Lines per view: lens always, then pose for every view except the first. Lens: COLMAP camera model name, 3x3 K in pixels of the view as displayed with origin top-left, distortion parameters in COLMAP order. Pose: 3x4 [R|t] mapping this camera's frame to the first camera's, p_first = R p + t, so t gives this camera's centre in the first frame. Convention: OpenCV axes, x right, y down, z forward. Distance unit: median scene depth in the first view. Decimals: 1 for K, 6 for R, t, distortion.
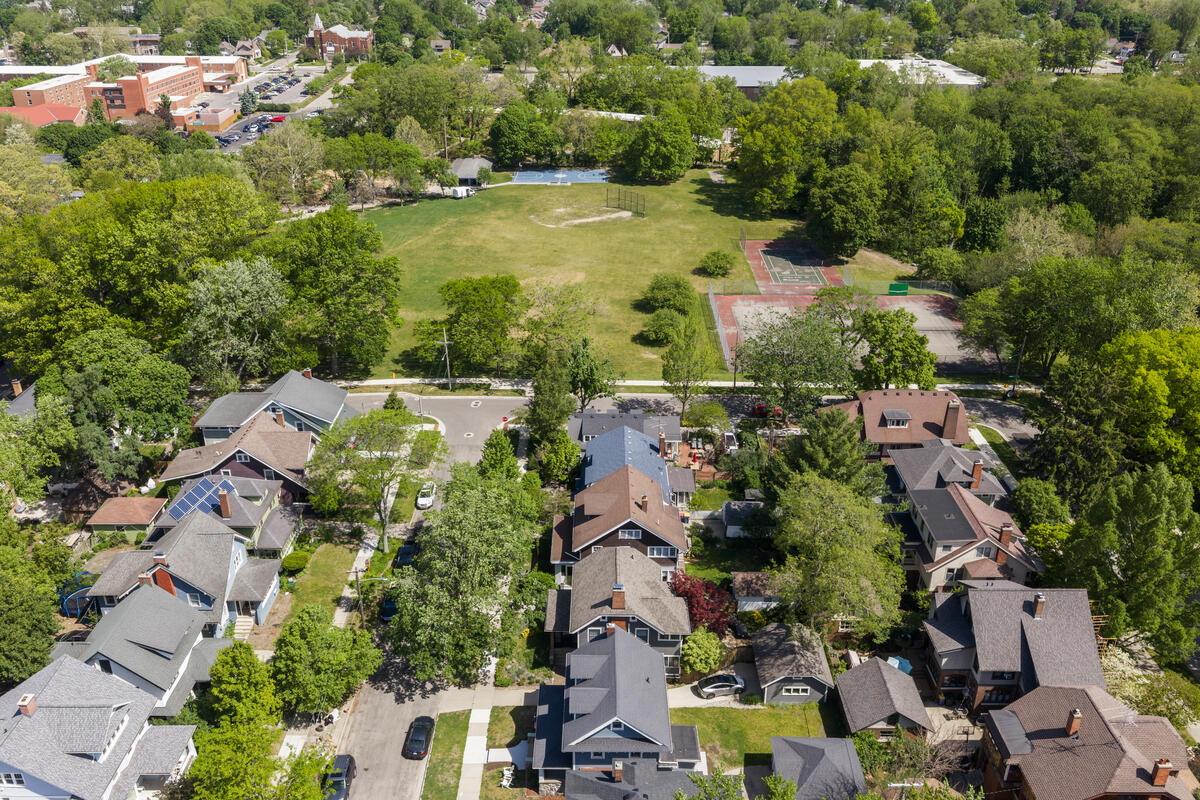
lens RADIAL K [[992.9, 0, 601.0], [0, 992.9, 399.9], [0, 0, 1]] dist [-0.007587, -0.005623]
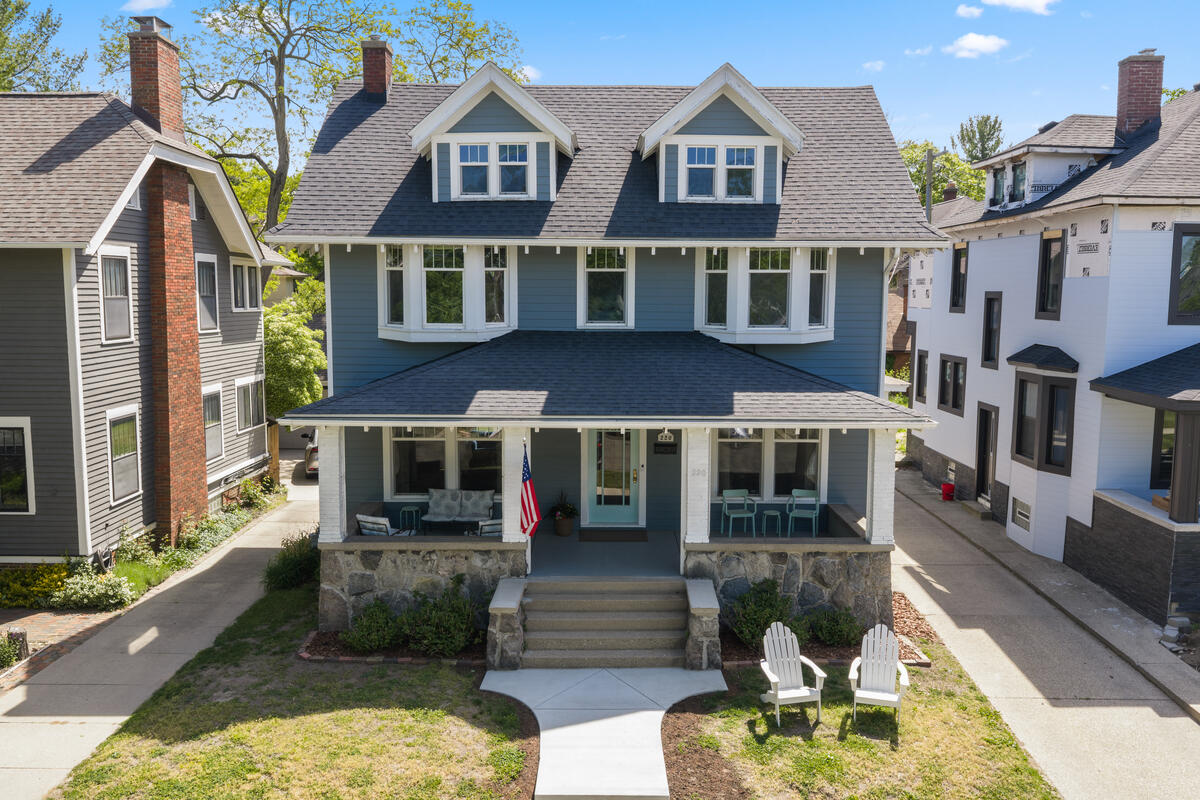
lens RADIAL K [[992.9, 0, 600.6], [0, 992.9, 399.4], [0, 0, 1]] dist [-0.007587, -0.005623]
pose [[-0.002484, -0.099675, 0.995017, -0.220096], [0.424970, 0.900593, 0.091277, 0.285155], [-0.905204, 0.423080, 0.040121, 0.920896]]
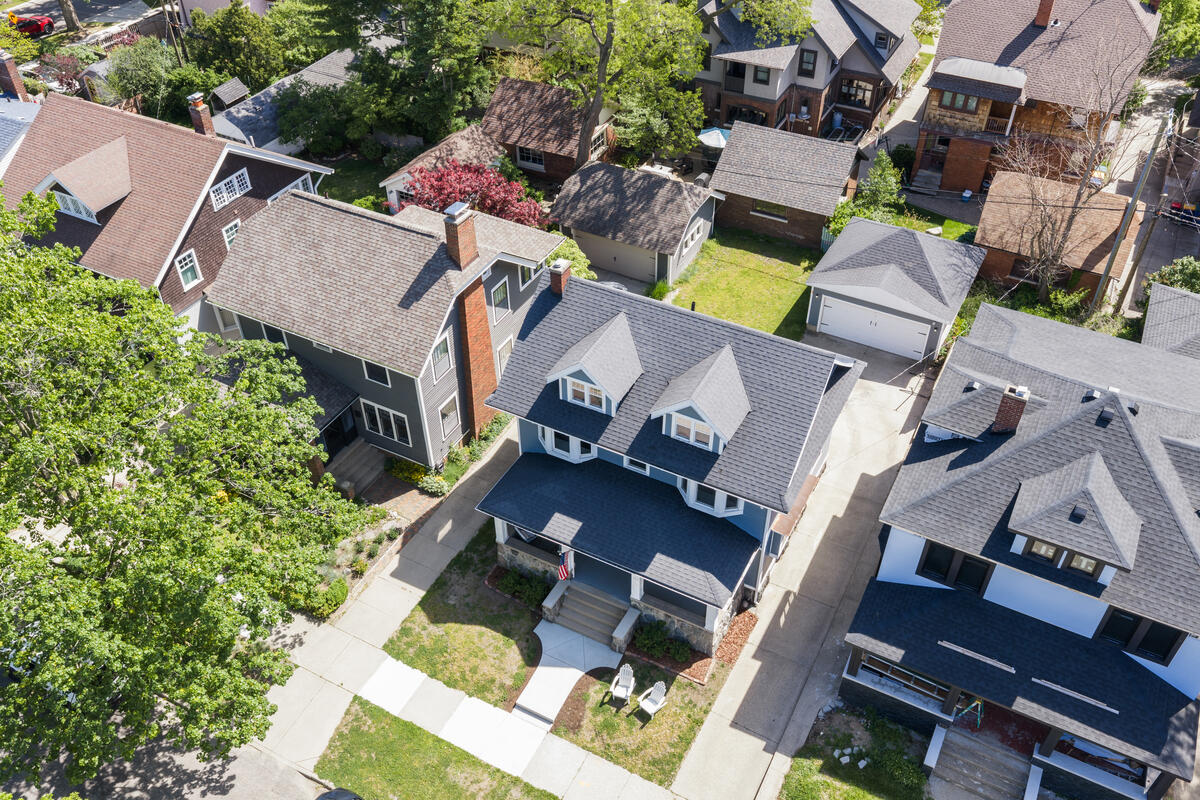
lens RADIAL K [[992.9, 0, 601.8], [0, 992.9, 402.1], [0, 0, 1]] dist [-0.007587, -0.005623]
pose [[0.470474, -0.592573, 0.653844, -0.268833], [0.388506, 0.804392, 0.449463, 0.089046], [-0.792286, 0.042561, 0.608663, 0.694953]]
